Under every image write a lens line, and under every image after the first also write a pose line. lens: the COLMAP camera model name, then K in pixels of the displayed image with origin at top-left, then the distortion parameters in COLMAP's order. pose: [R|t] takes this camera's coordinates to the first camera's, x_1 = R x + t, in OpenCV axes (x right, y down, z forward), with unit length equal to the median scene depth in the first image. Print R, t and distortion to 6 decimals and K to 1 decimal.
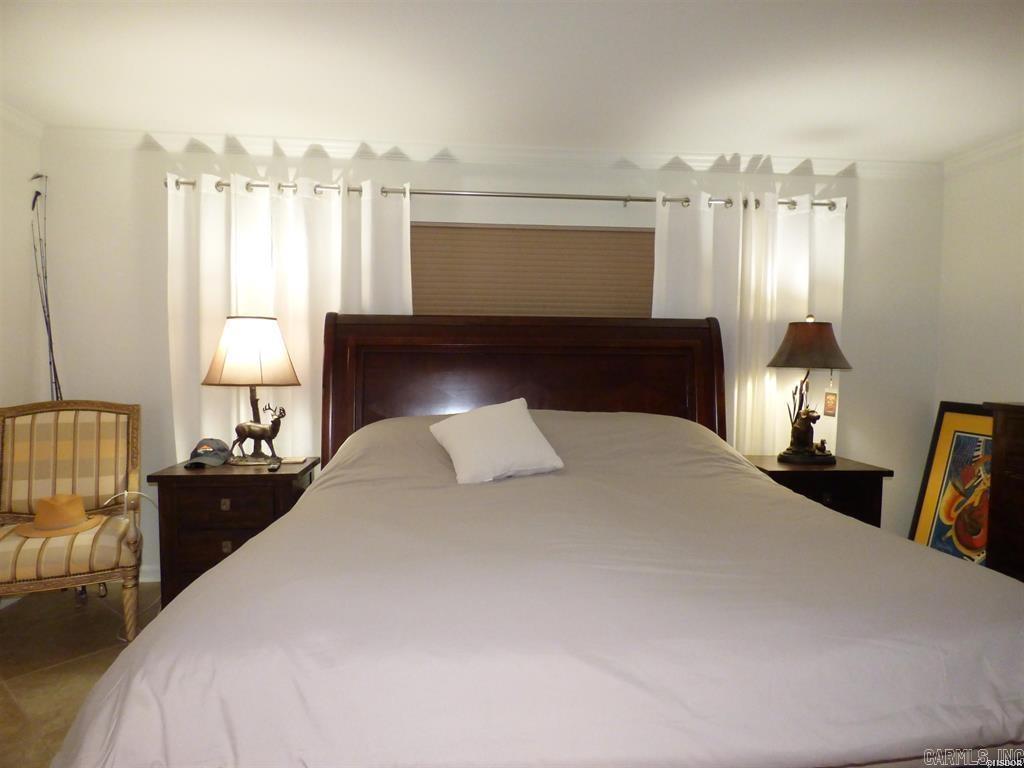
lens RADIAL K [[618.7, 0, 518.1], [0, 618.7, 381.2], [0, 0, 1]] dist [-0.017893, 0.002107]
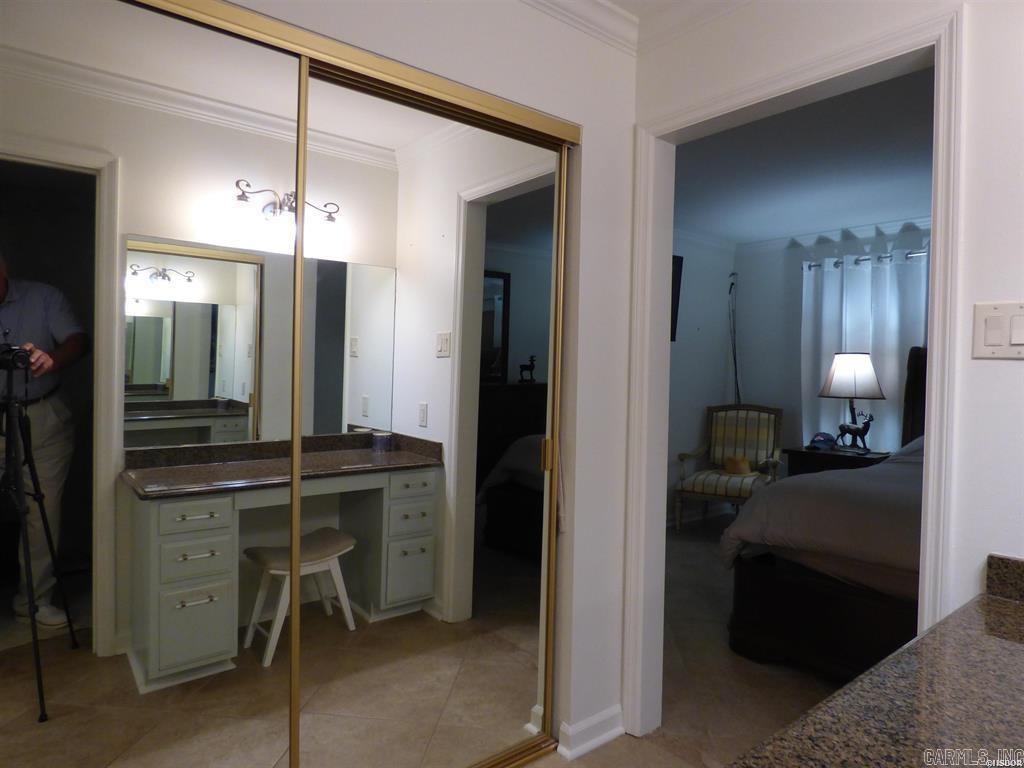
lens RADIAL K [[618.7, 0, 516.1], [0, 618.7, 382.7], [0, 0, 1]] dist [-0.017893, 0.002107]
pose [[0.551575, 0.010382, -0.834061, 0.348968], [-0.042939, 0.998950, -0.015962, 0.026508], [0.833019, 0.044617, 0.551442, -0.477915]]
